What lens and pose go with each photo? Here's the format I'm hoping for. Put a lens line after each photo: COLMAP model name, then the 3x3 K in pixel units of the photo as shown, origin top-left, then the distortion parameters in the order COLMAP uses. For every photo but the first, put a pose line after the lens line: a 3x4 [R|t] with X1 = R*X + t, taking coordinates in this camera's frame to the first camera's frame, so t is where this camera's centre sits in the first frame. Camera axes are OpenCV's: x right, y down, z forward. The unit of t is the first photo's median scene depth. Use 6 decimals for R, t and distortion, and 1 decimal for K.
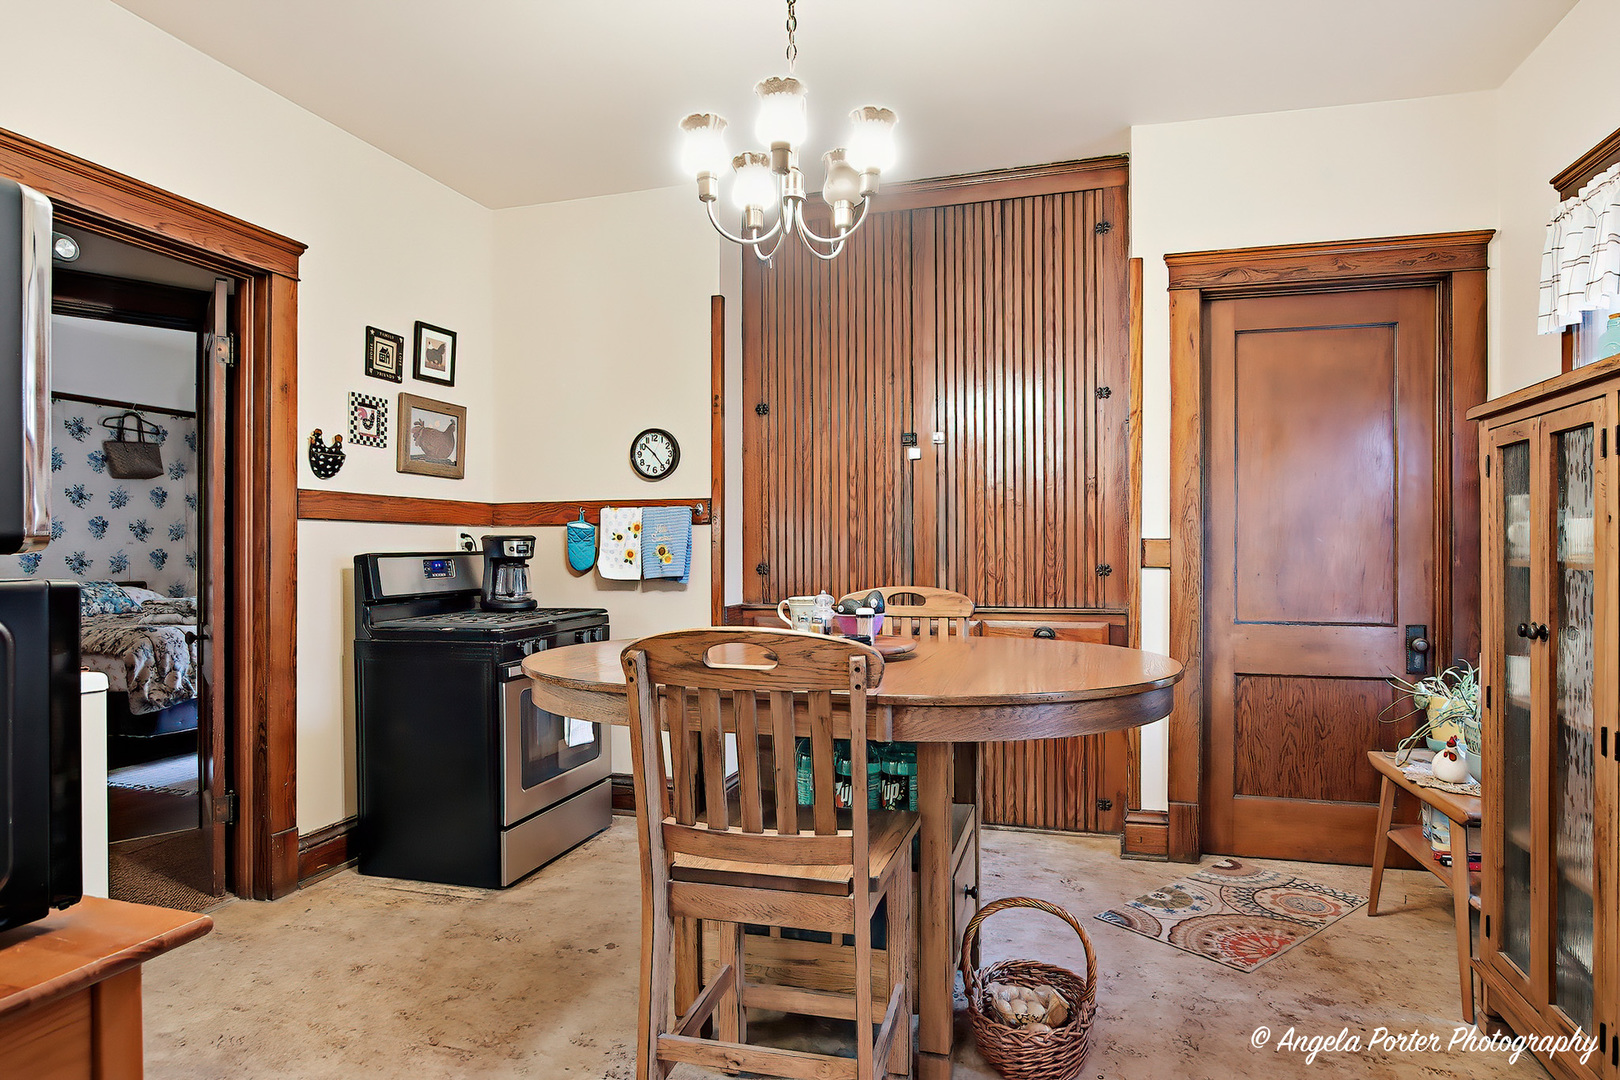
lens RADIAL K [[971.5, 0, 830.7], [0, 971.5, 544.1], [0, 0, 1]] dist [-0.001698, 0.004053]
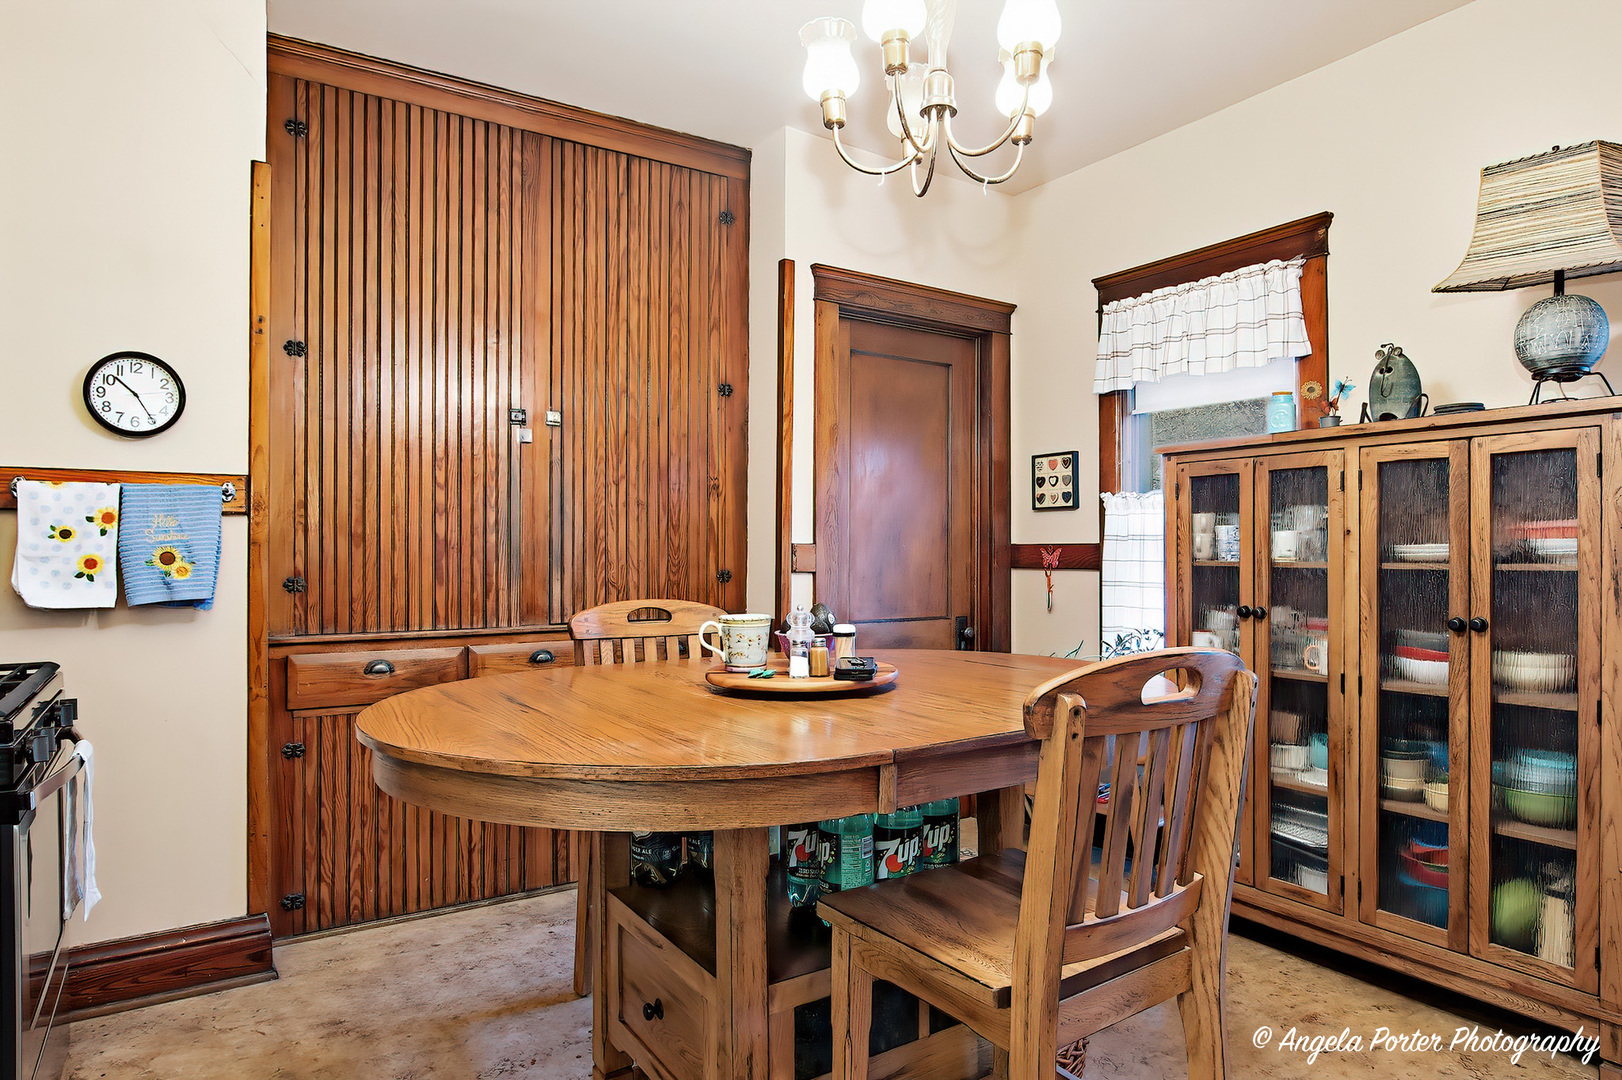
lens RADIAL K [[972.7, 0, 831.7], [0, 972.7, 544.2], [0, 0, 1]] dist [-0.001698, 0.004053]
pose [[0.639843, 0.007038, 0.768473, -0.401742], [-0.001587, 0.999968, -0.007837, 0.002942], [-0.768504, 0.003795, 0.639834, 0.320419]]
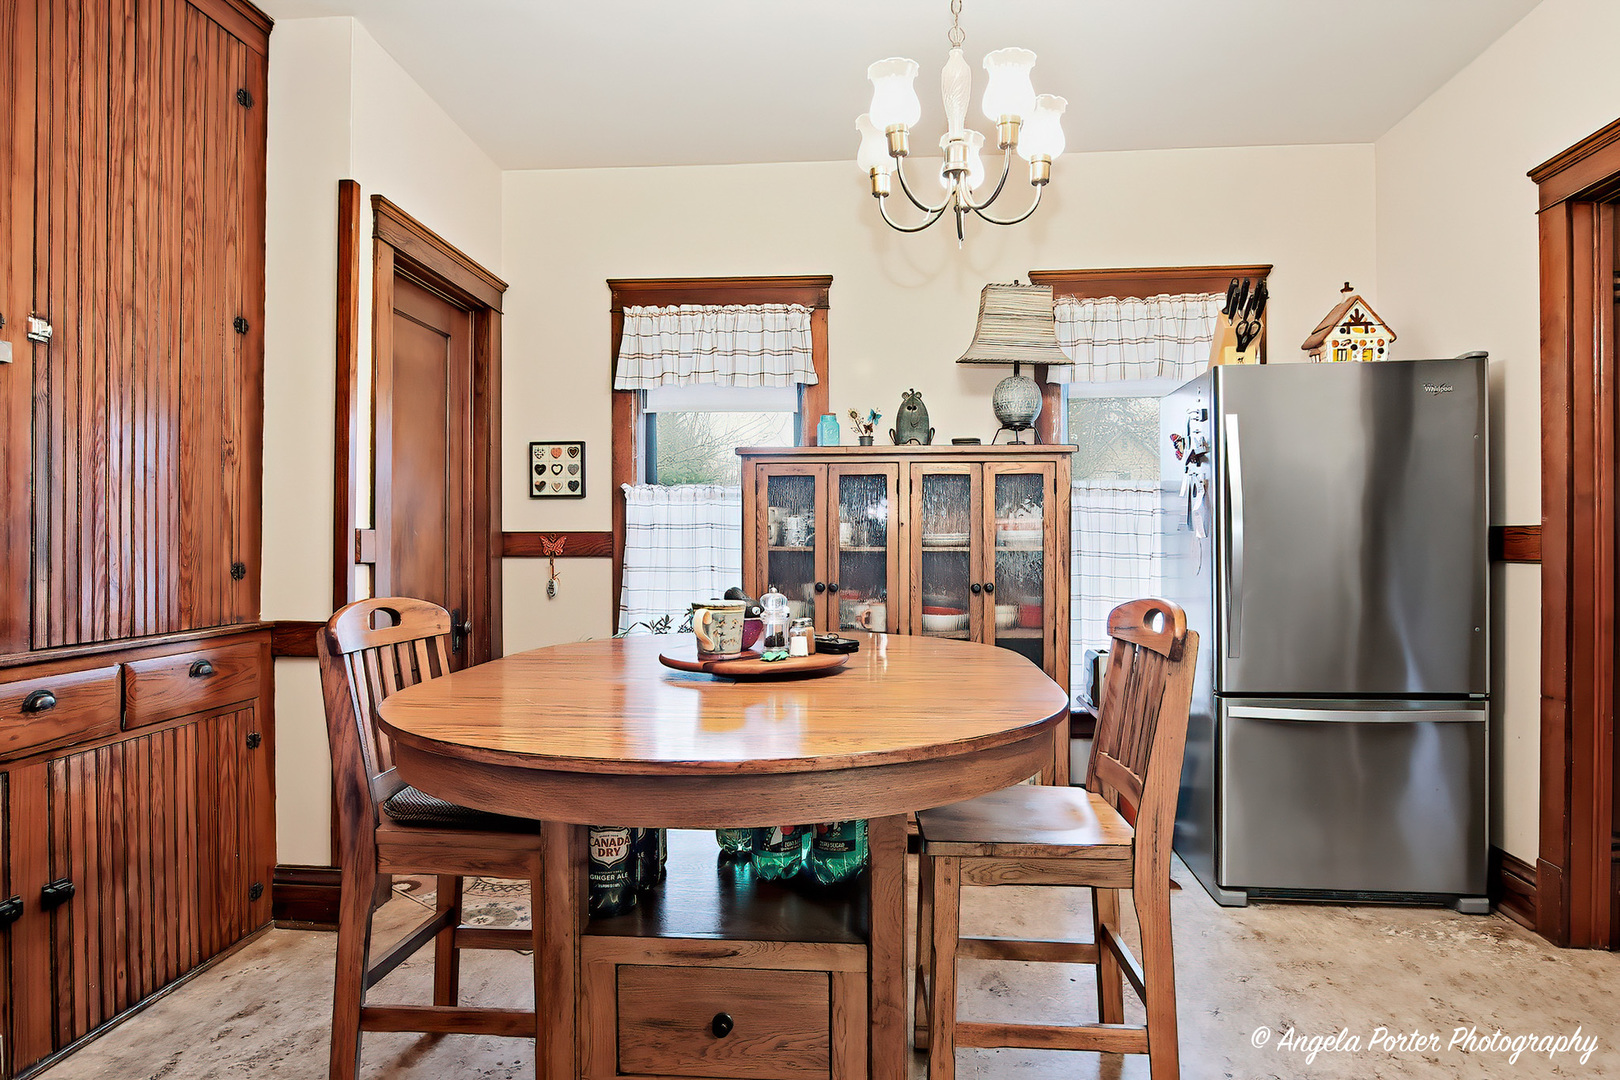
lens RADIAL K [[971.5, 0, 830.7], [0, 971.5, 544.1], [0, 0, 1]] dist [-0.001698, 0.004053]
pose [[-0.212882, -0.000430, 0.977078, -0.540193], [0.000364, 1.000000, 0.000519, 0.007009], [-0.977078, 0.000466, -0.212882, 0.754508]]
